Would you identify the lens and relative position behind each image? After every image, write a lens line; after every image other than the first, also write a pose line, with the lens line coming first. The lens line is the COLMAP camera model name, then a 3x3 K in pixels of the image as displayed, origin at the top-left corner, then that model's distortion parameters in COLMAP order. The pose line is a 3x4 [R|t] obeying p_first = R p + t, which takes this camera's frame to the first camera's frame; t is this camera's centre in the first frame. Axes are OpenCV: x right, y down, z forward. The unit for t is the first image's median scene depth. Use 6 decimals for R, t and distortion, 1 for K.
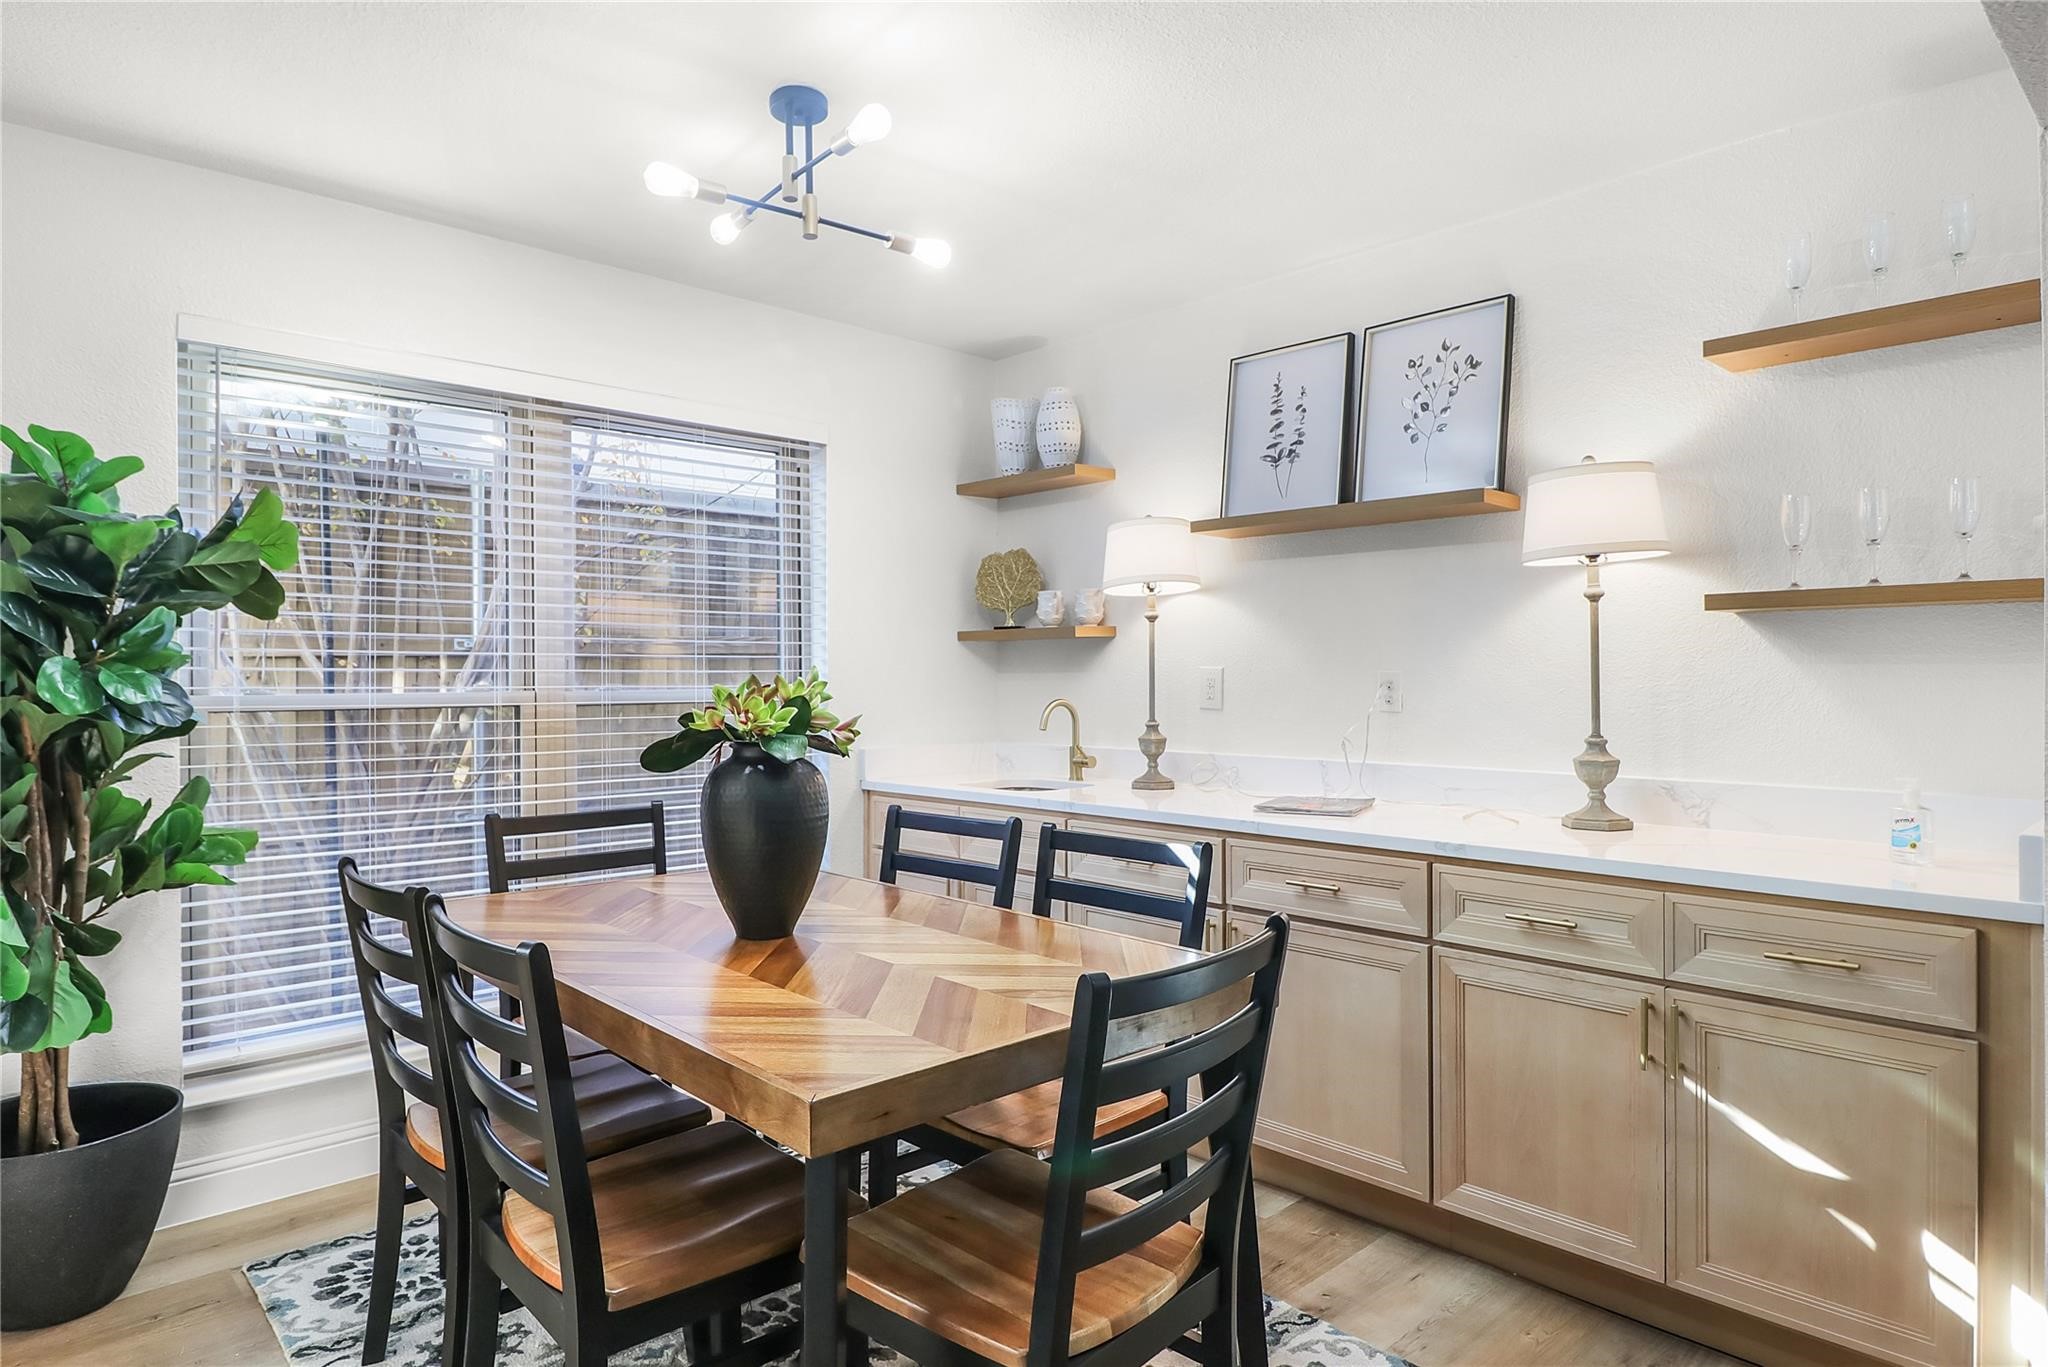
lens RADIAL K [[1175.0, 0, 1001.3], [0, 1175.0, 668.4], [0, 0, 1]] dist [0.002550, -0.010014]
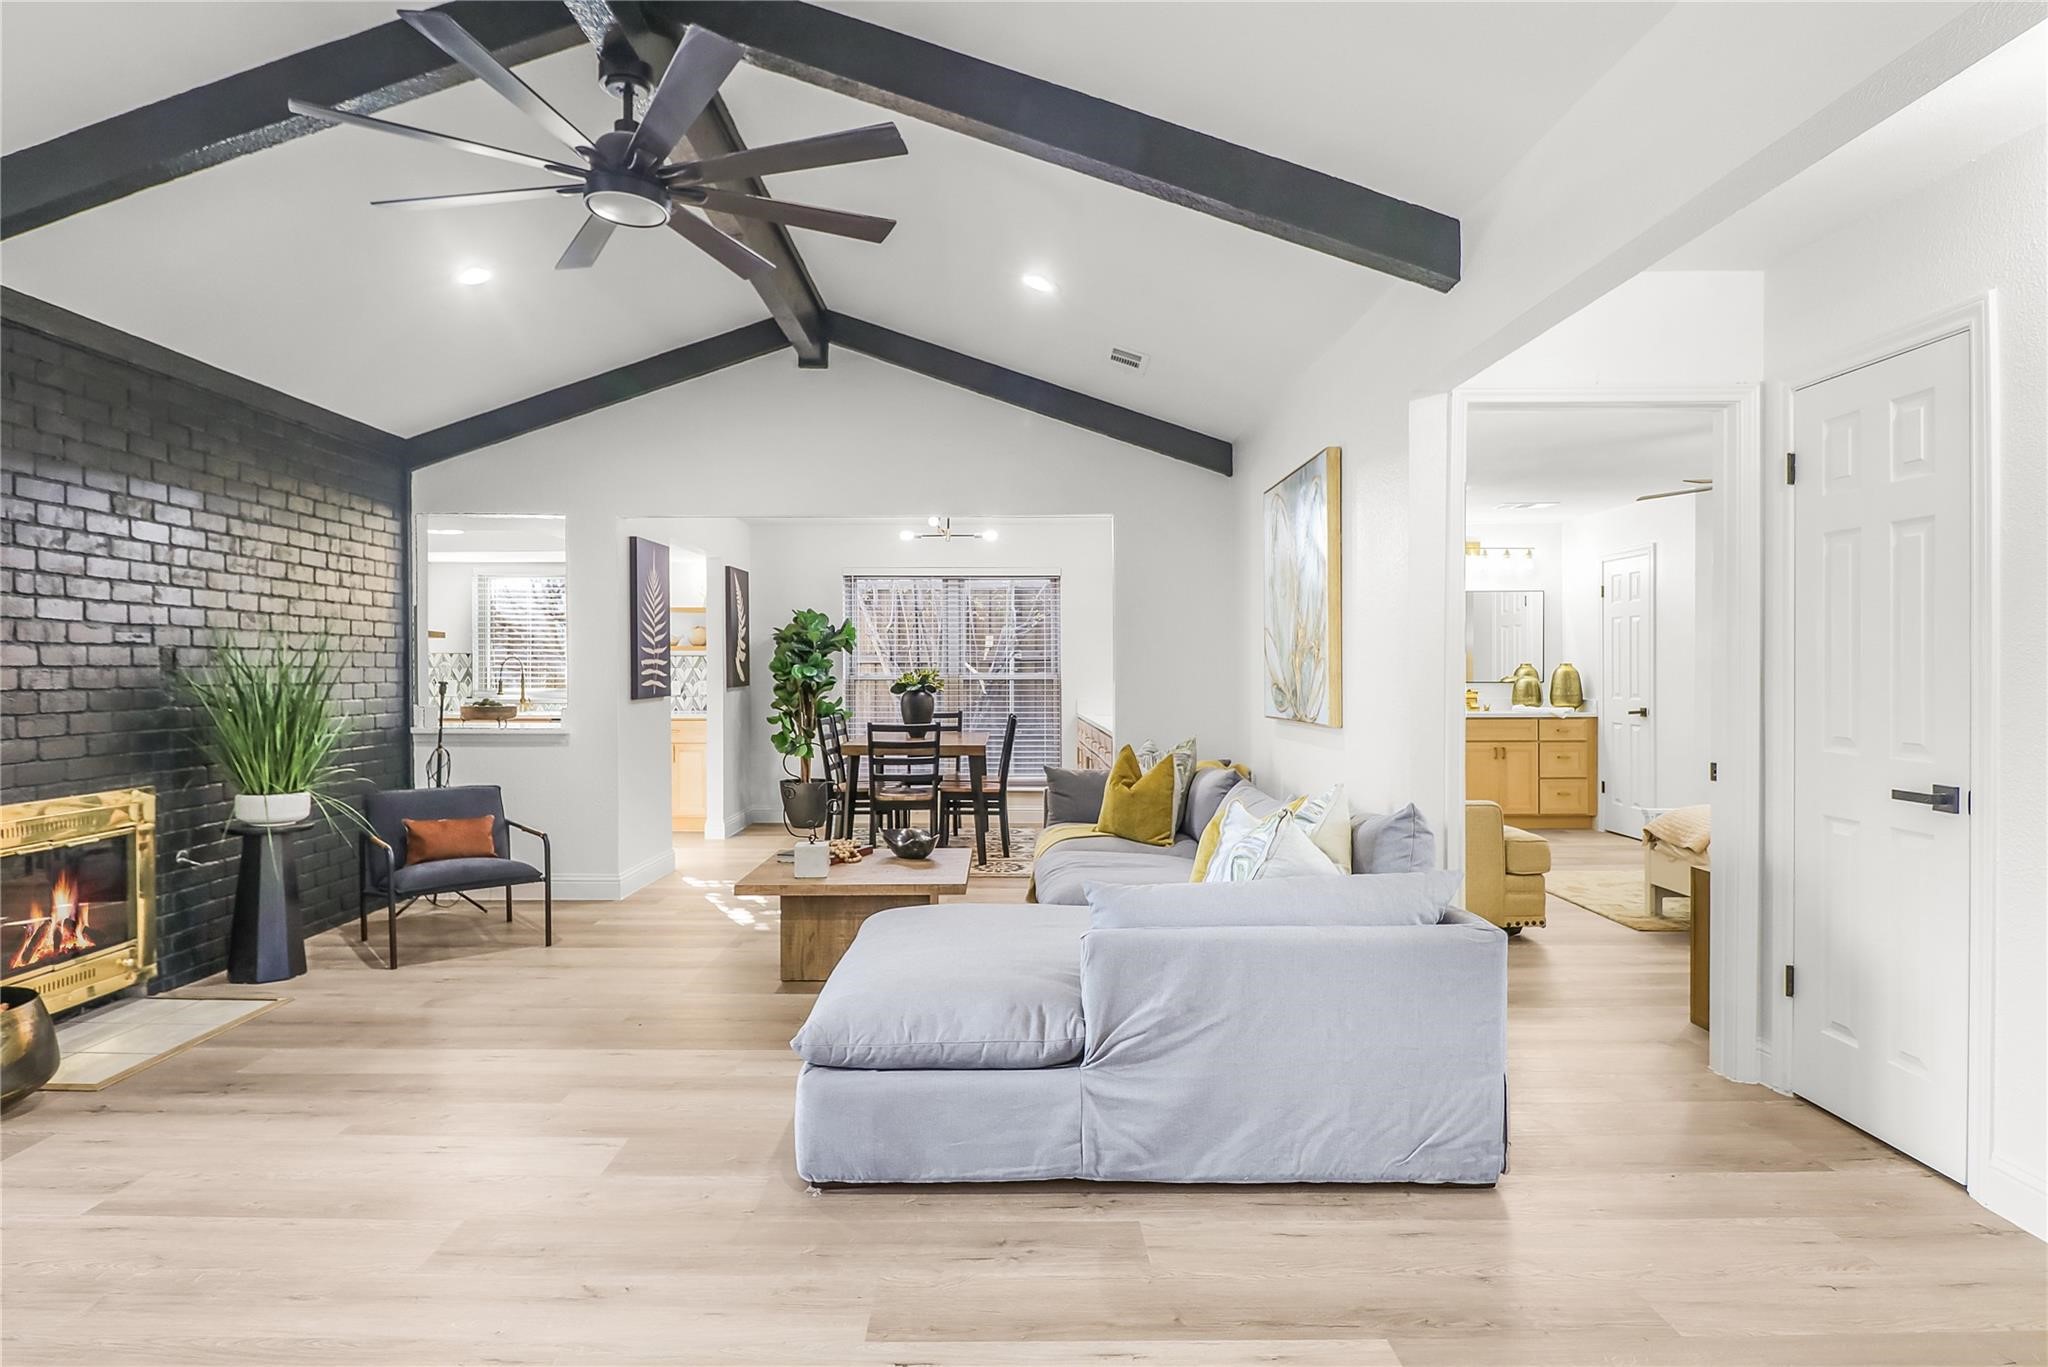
lens RADIAL K [[1125.1, 0, 1001.8], [0, 1125.1, 676.2], [0, 0, 1]] dist [-0.010323, -0.003196]
pose [[0.733716, 0.002504, -0.679452, 1.549833], [0.005003, 0.999946, 0.009087, -0.001860], [0.679438, -0.010067, 0.733664, -0.925929]]
